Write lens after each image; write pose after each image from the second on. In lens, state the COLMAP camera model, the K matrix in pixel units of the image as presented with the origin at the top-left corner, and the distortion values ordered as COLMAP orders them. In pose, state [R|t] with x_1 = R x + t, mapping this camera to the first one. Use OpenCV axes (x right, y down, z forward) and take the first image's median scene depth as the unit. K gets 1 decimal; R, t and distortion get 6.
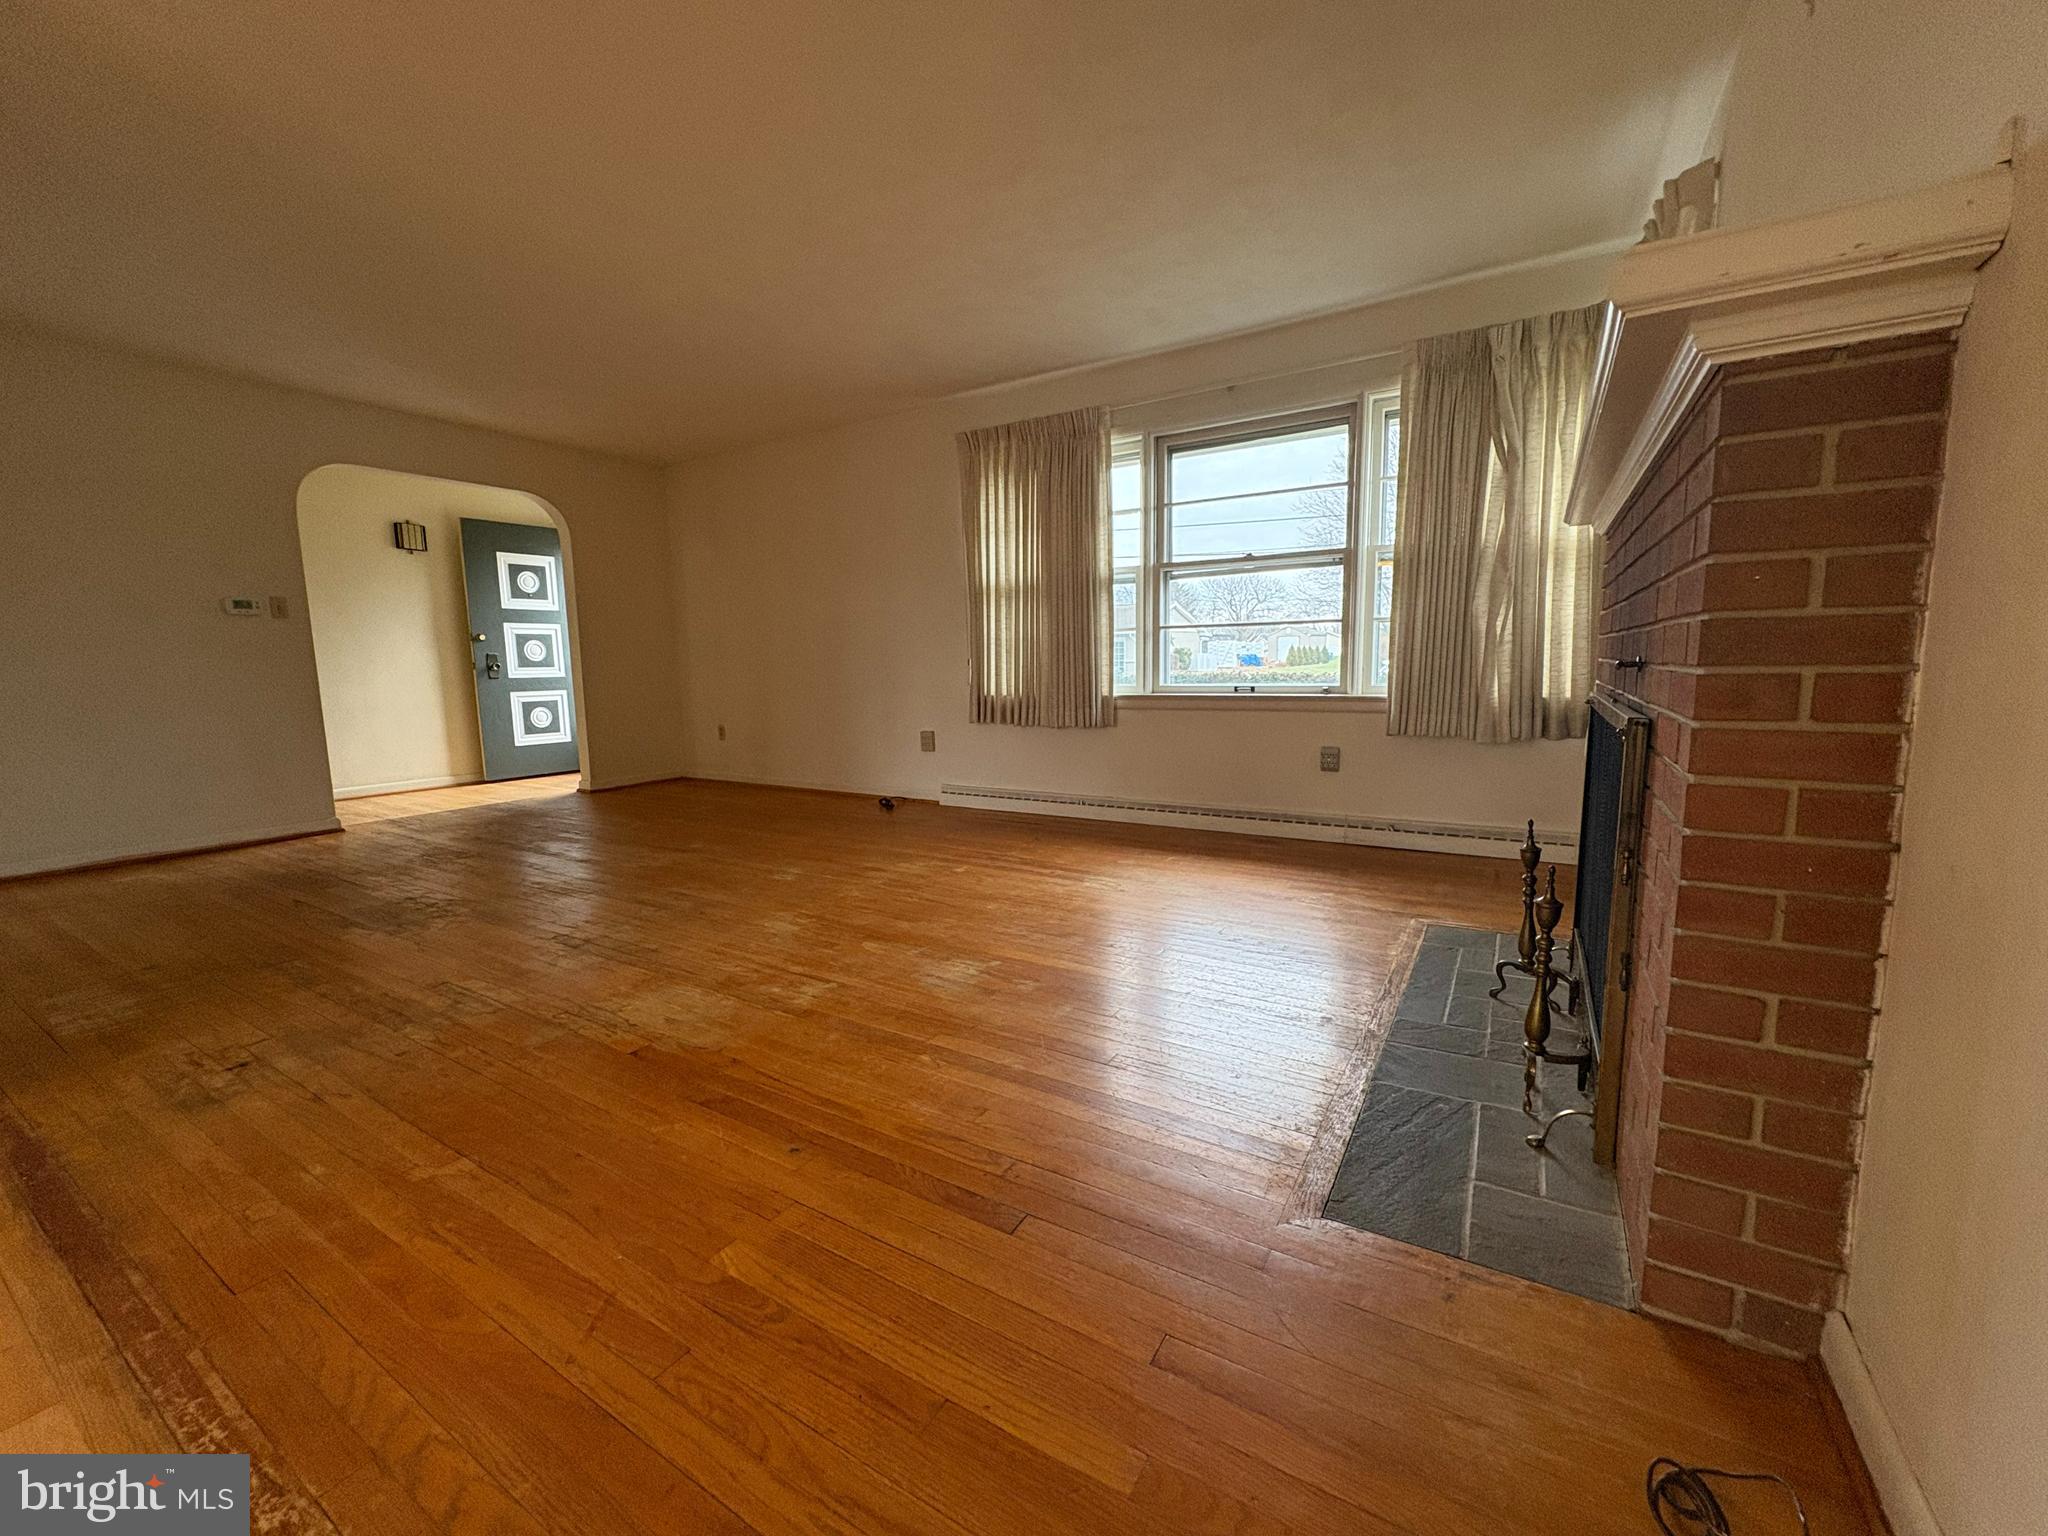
lens RADIAL K [[821.9, 0, 1024.0], [0, 821.9, 768.0], [0, 0, 1]] dist [0.000596, 0.000051]
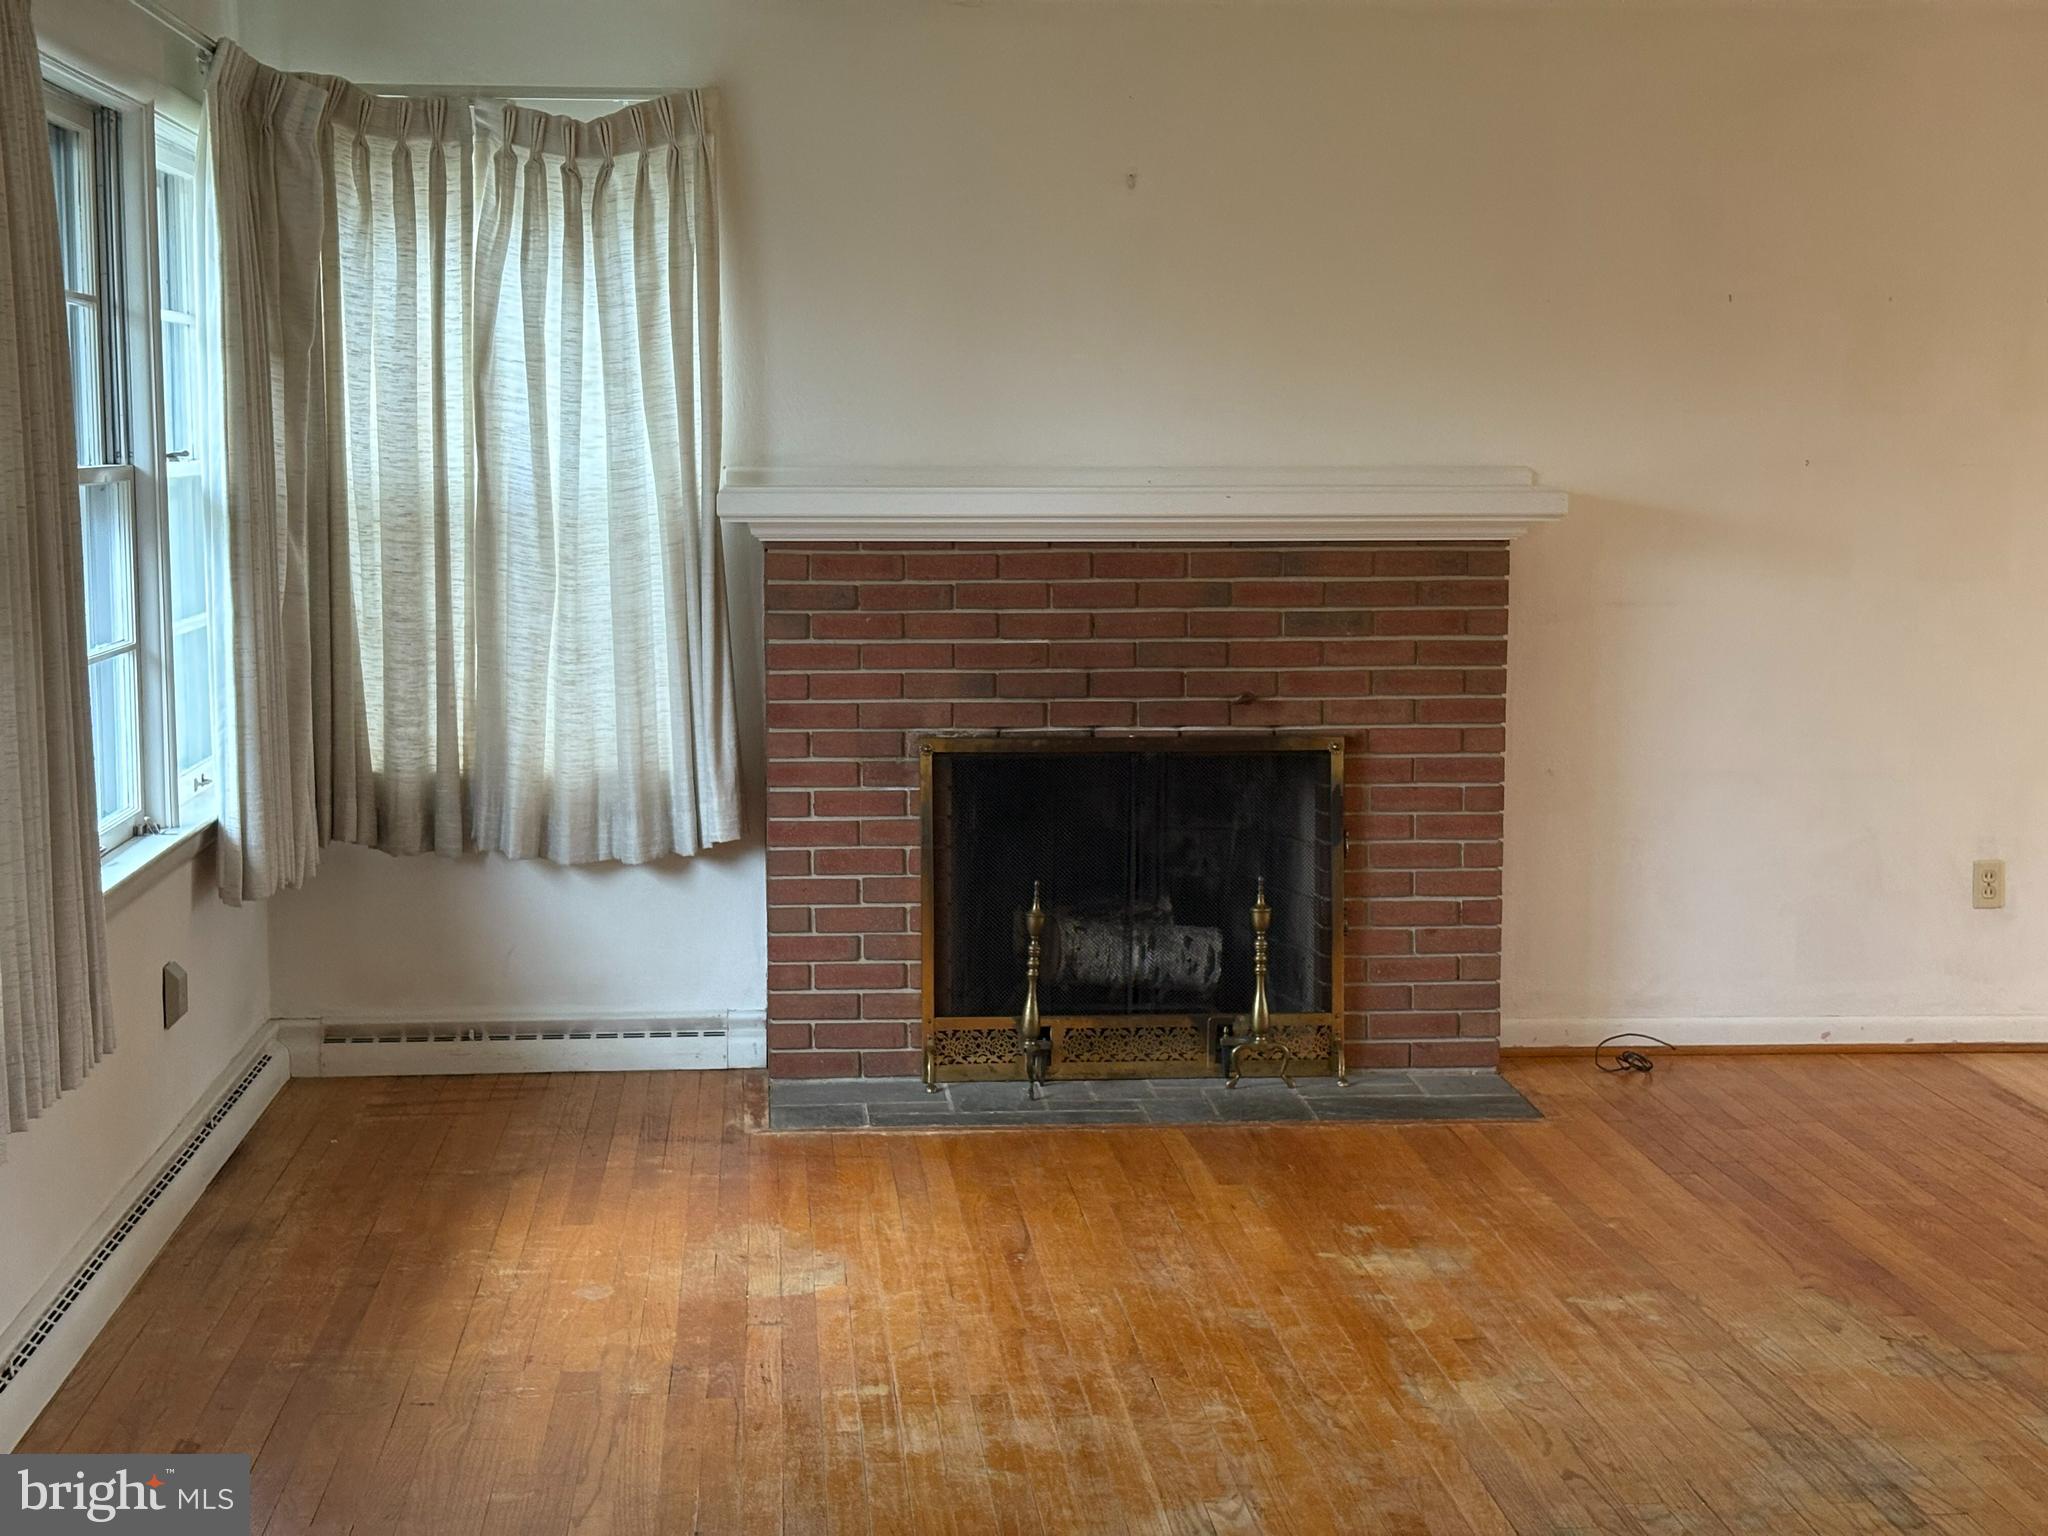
lens RADIAL K [[3069.5, 0, 1024.0], [0, 3069.5, 768.0], [0, 0, 1]] dist [-0.004110, -0.106925]
pose [[-0.594473, -0.065408, 0.801451, -1.519324], [0.118885, 0.978584, 0.168046, -0.460178], [-0.795279, 0.195179, -0.573966, 2.188004]]
